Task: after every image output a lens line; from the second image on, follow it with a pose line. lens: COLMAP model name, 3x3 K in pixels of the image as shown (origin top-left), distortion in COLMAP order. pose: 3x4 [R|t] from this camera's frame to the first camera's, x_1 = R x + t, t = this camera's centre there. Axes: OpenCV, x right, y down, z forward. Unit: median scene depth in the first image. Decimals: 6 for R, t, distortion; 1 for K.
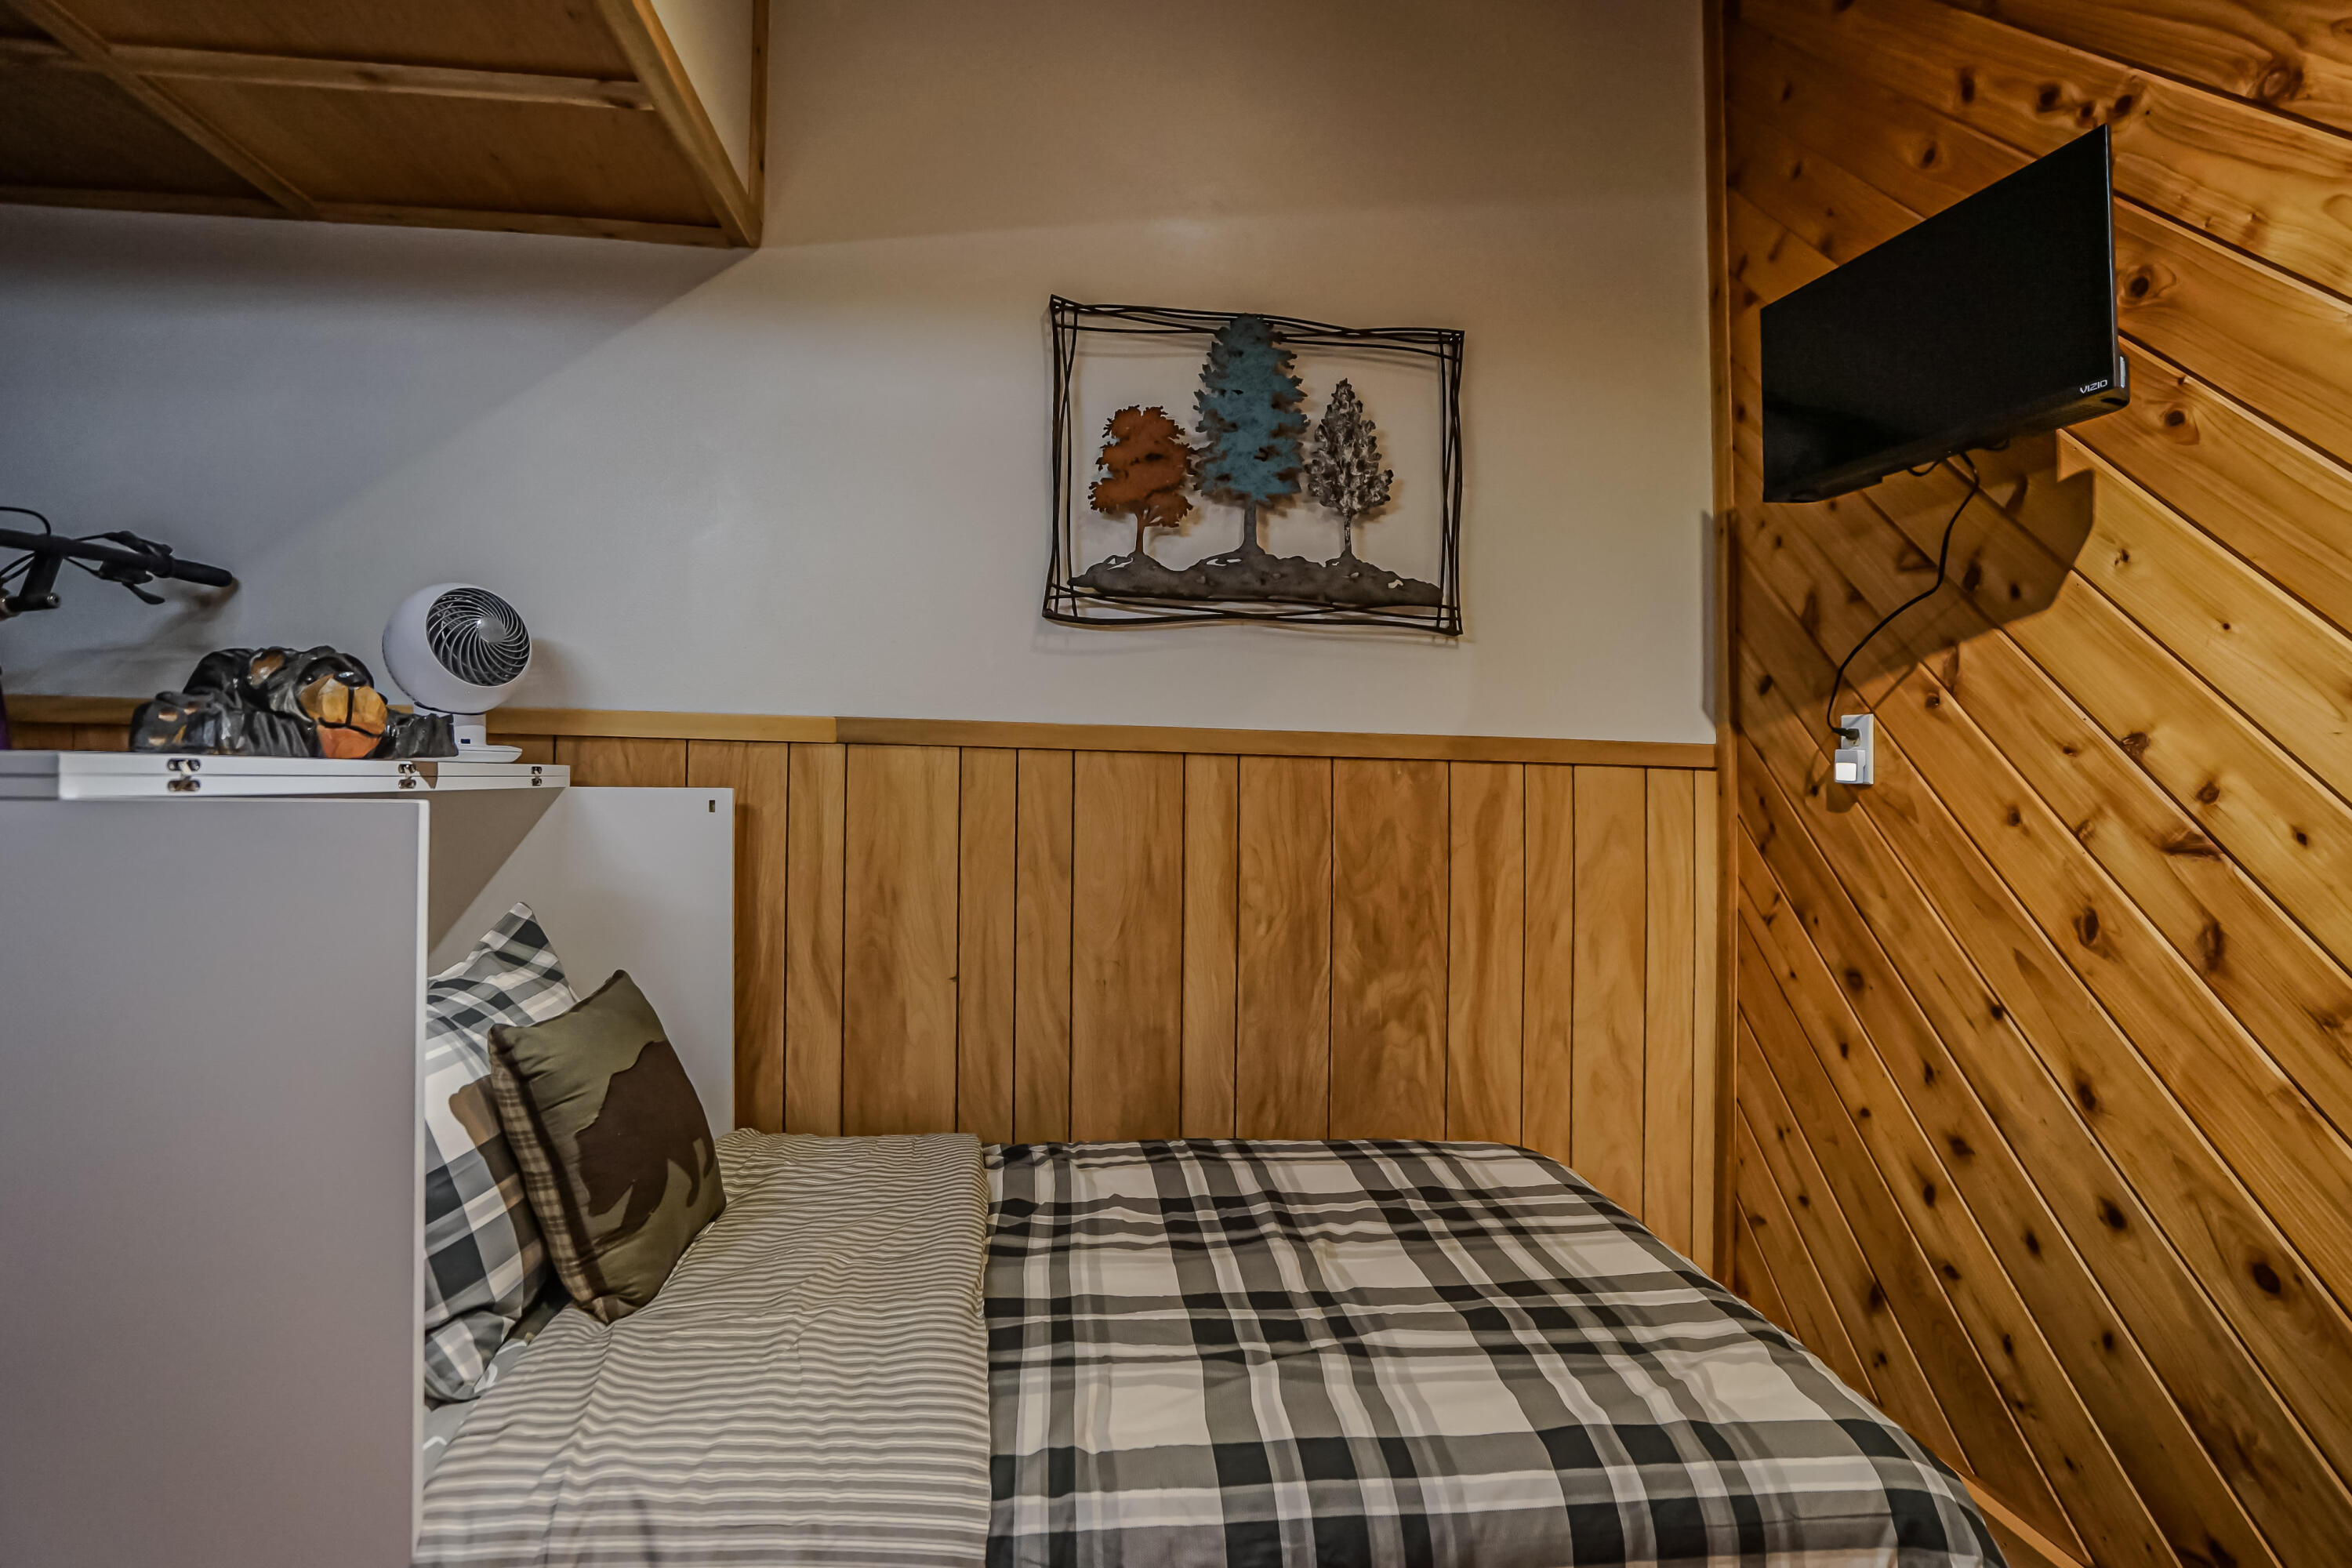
lens RADIAL K [[1139.1, 0, 1164.7], [0, 1139.1, 719.6], [0, 0, 1]] dist [-0.056465, 0.019439]
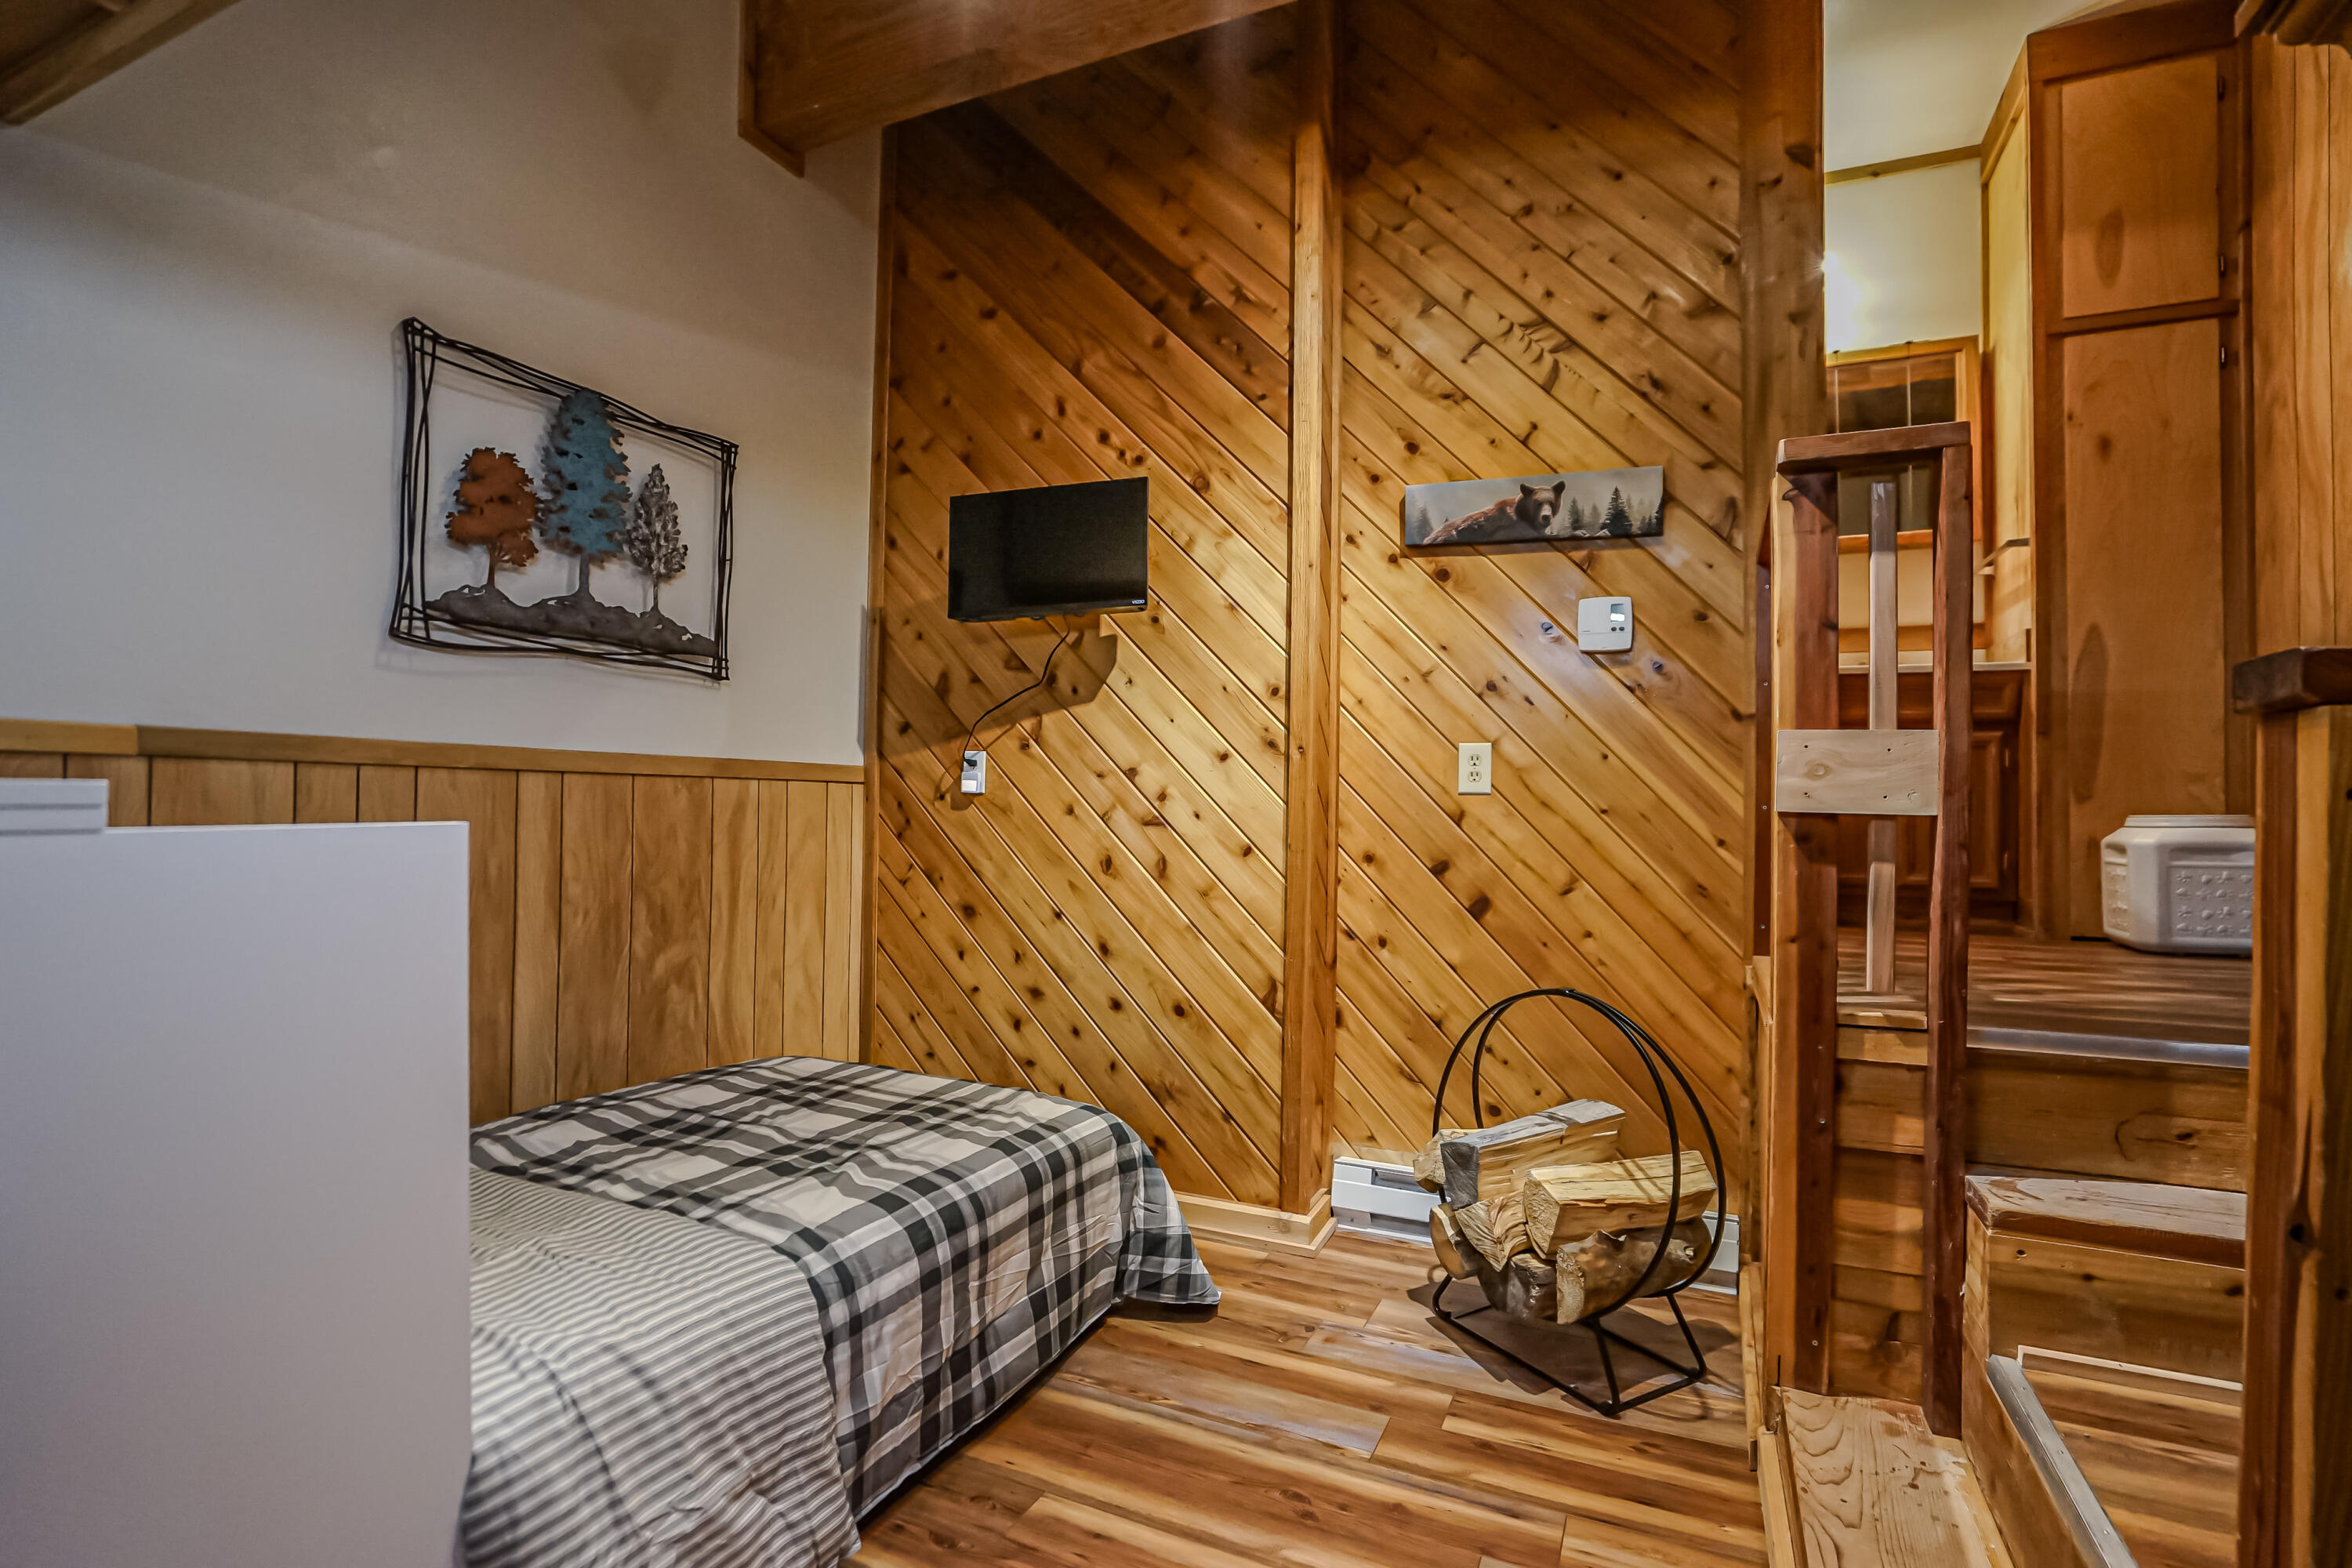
lens RADIAL K [[1104.0, 0, 1175.7], [0, 1104.0, 747.0], [0, 0, 1]] dist [-0.049587, 0.018544]
pose [[0.531070, 0.024016, 0.846988, -0.563133], [-0.041171, 0.999149, -0.002515, -0.017404], [-0.846327, -0.033535, 0.531607, -0.112243]]
